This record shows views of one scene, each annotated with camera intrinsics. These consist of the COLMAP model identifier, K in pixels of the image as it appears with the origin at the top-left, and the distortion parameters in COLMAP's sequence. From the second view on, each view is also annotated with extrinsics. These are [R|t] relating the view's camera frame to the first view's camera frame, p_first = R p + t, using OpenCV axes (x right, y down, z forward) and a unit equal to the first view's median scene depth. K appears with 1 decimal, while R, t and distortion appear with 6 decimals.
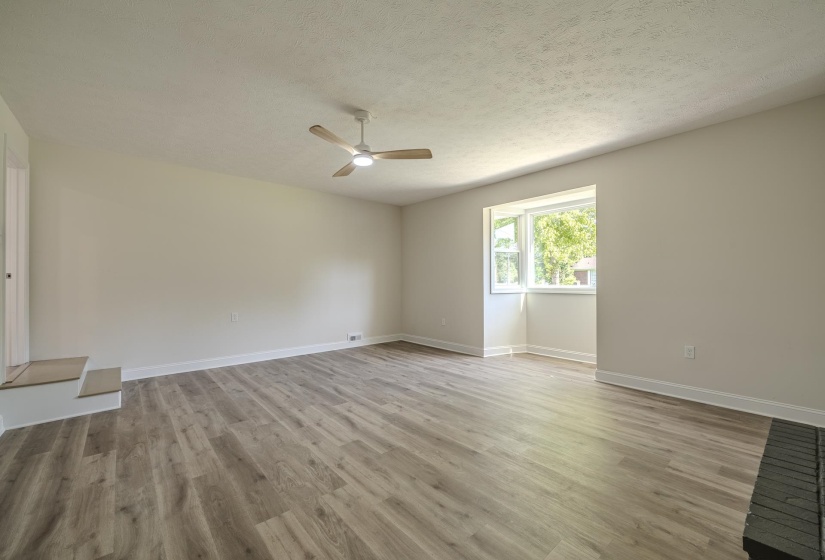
lens RADIAL K [[334.2, 0, 414.9], [0, 334.2, 287.0], [0, 0, 1]] dist [-0.001251, -0.001033]
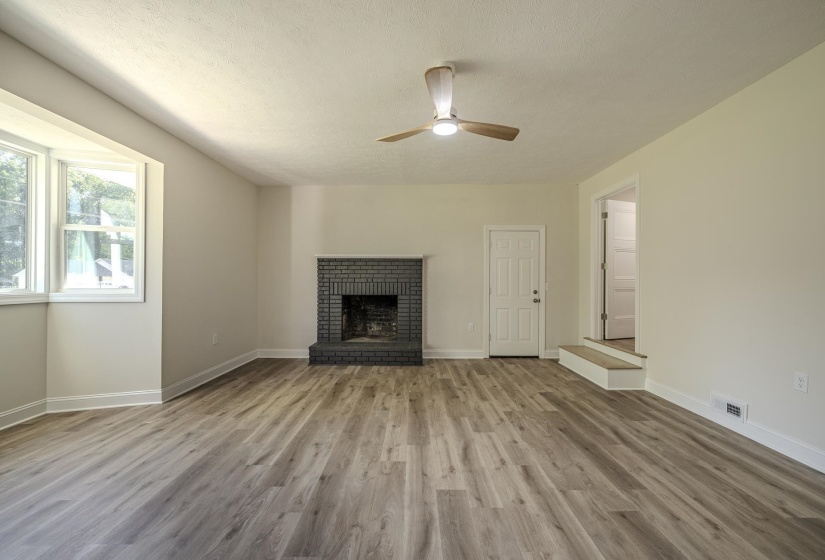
lens RADIAL K [[334.2, 0, 413.5], [0, 334.2, 280.9], [0, 0, 1]] dist [-0.001251, -0.001033]
pose [[-0.750181, 0.004416, 0.661218, -0.727257], [0.012261, 0.999899, 0.007233, -0.026341], [-0.661119, 0.013533, -0.750159, 1.922233]]
